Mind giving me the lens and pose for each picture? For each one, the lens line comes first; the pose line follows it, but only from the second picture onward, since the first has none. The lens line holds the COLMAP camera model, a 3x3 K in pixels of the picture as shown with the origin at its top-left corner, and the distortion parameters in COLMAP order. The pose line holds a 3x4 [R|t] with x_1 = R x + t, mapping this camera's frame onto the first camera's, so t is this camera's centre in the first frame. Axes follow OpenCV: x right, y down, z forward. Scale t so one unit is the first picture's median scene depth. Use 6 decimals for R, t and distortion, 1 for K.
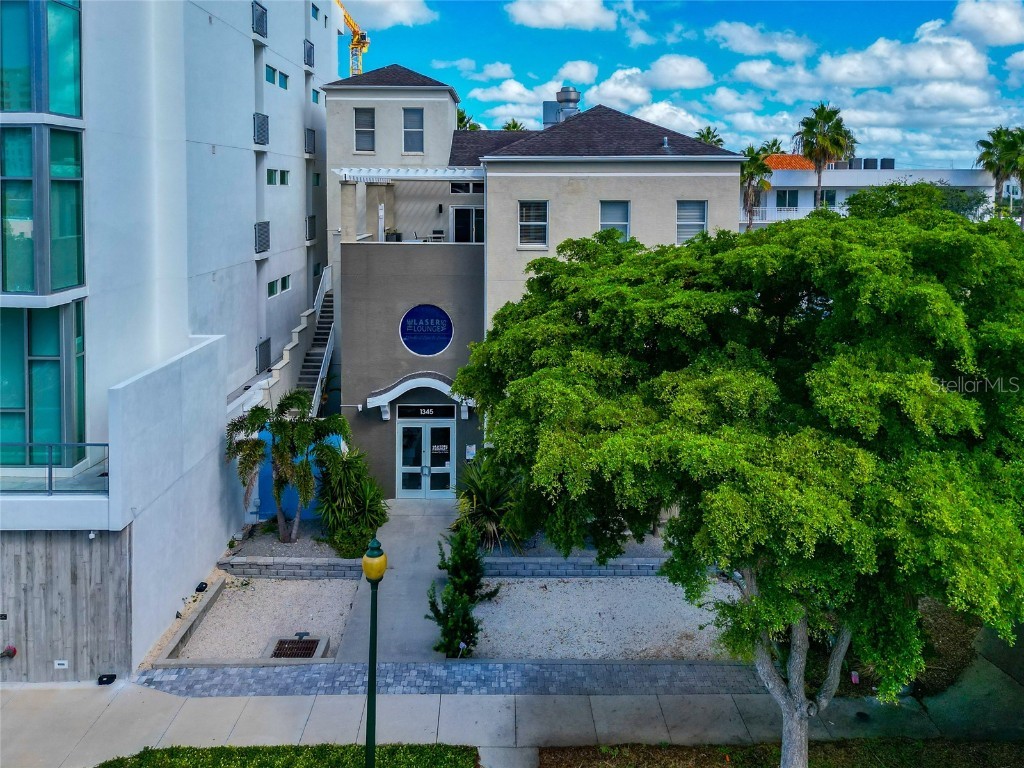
lens RADIAL K [[840.6, 0, 512.0], [0, 840.6, 384.0], [0, 0, 1]] dist [0.015208, 0.005106]
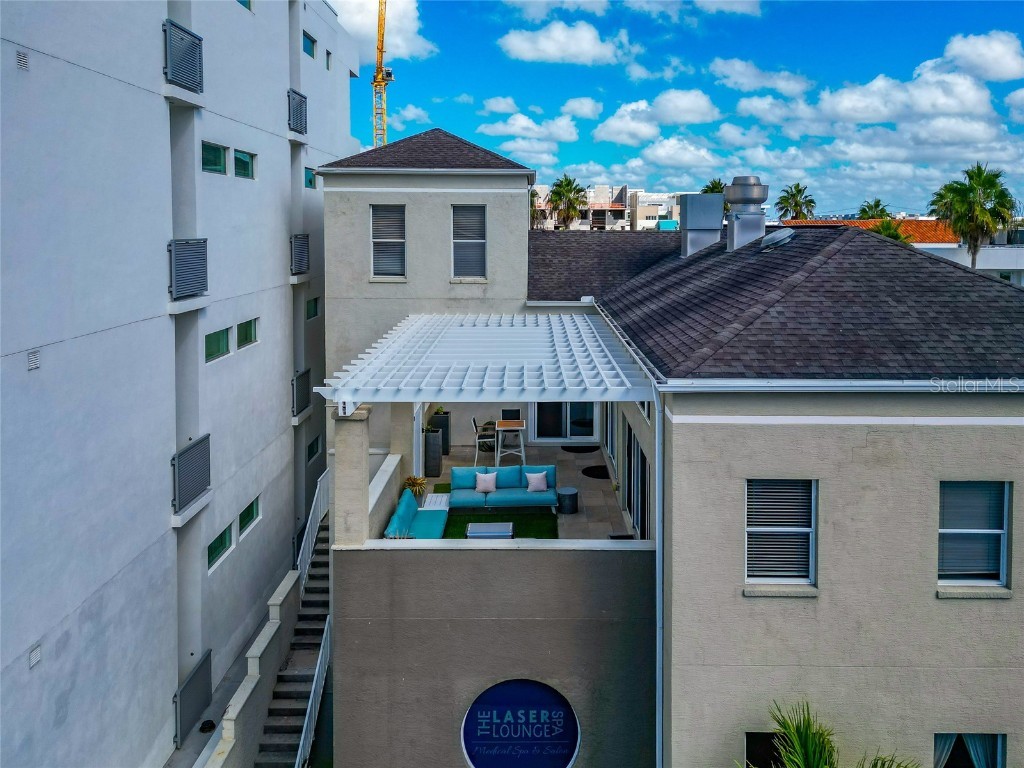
lens RADIAL K [[786.6, 0, 524.3], [0, 786.6, 407.1], [0, 0, 1]] dist [0.036319, -0.003799]
pose [[0.999994, 0.001527, -0.003242, -0.098134], [-0.001503, 0.999973, 0.007228, -0.243710], [0.003252, -0.007223, 0.999969, 0.565718]]
